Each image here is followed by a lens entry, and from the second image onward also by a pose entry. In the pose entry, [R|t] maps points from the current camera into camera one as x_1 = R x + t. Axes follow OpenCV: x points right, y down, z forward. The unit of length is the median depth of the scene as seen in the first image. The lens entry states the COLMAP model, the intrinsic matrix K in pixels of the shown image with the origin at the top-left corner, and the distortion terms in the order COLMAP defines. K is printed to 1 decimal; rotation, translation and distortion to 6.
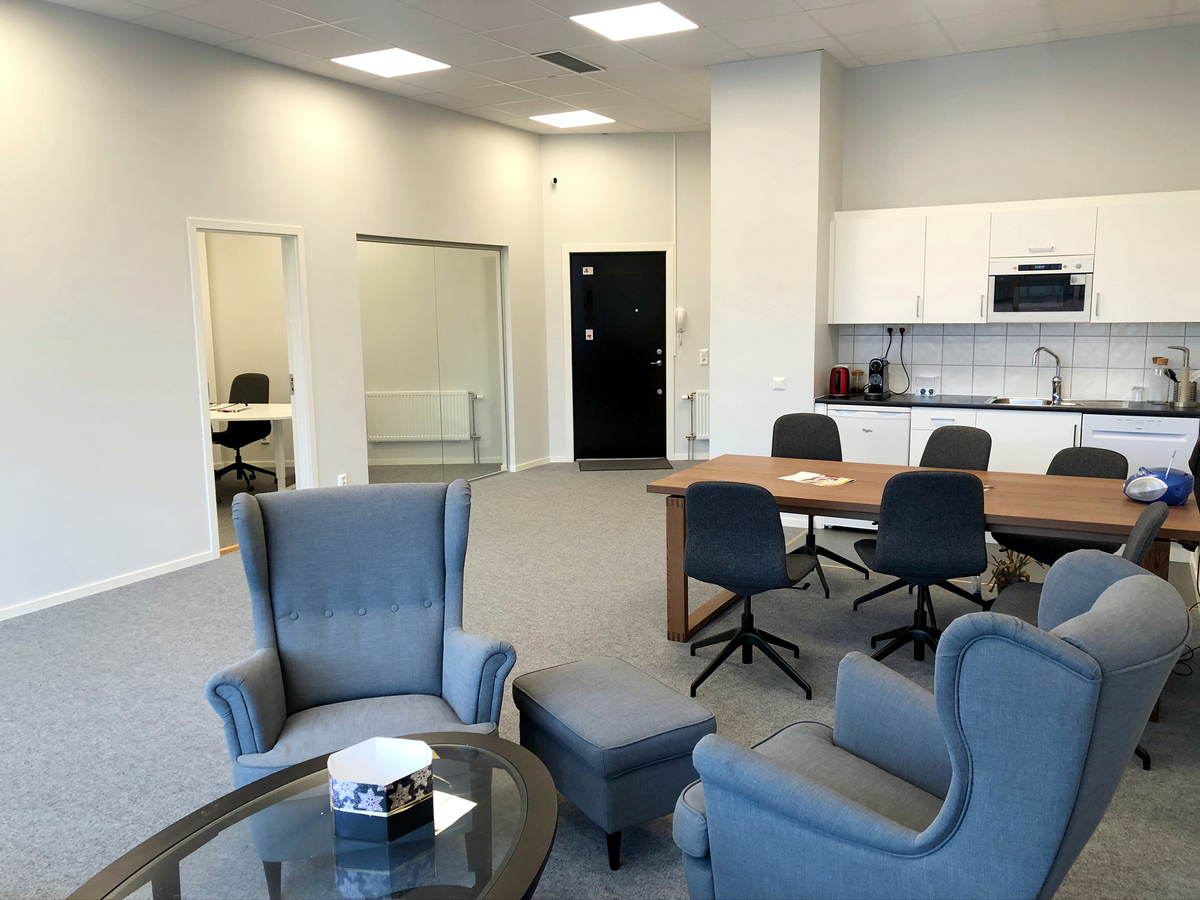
lens RADIAL K [[976.2, 0, 609.3], [0, 976.2, 449.4], [0, 0, 1]] dist [0.042390, -0.045408]
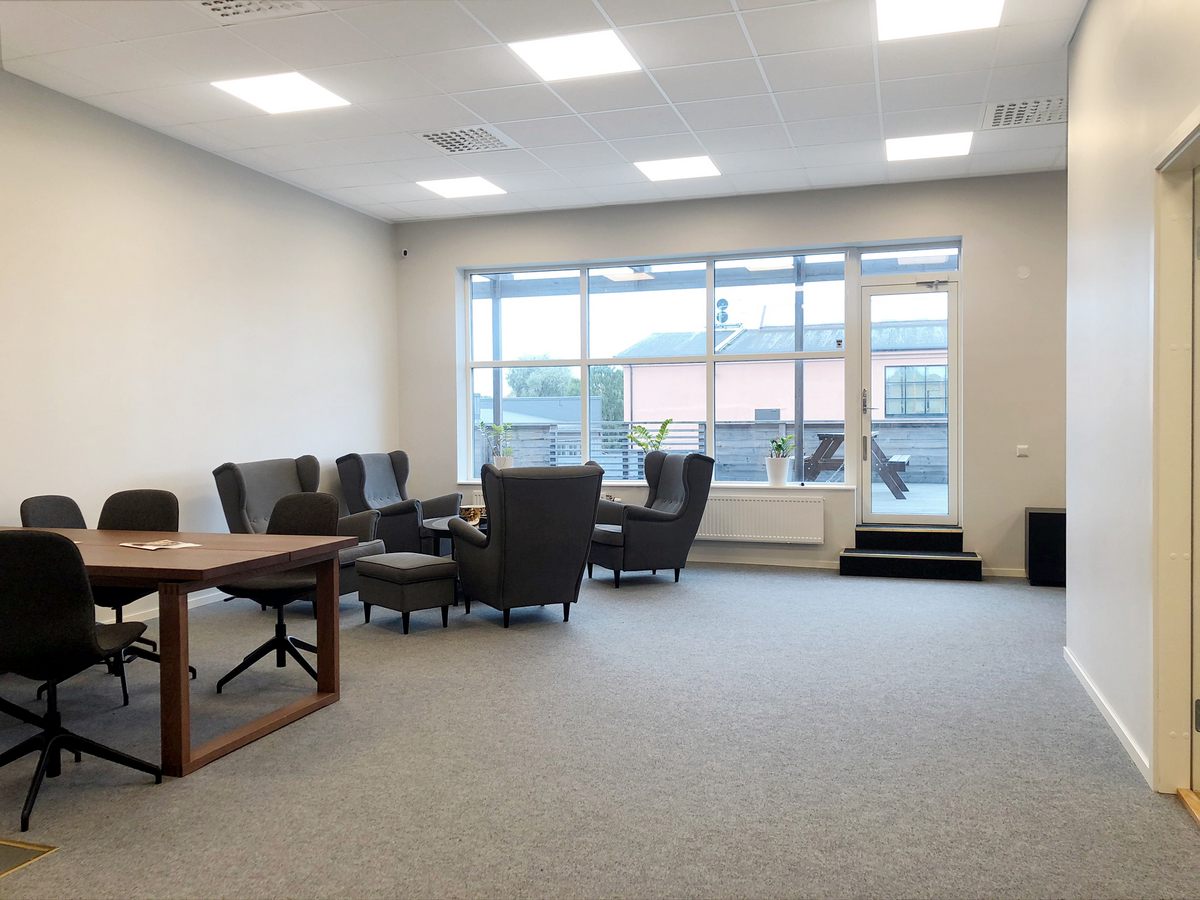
lens RADIAL K [[976.2, 0, 599.7], [0, 976.2, 449.9], [0, 0, 1]] dist [0.042390, -0.045408]
pose [[-0.983239, 0.026542, -0.180378, -0.023356], [-0.005476, 0.984601, 0.174729, -0.213456], [0.182238, 0.172788, -0.967953, 1.923103]]
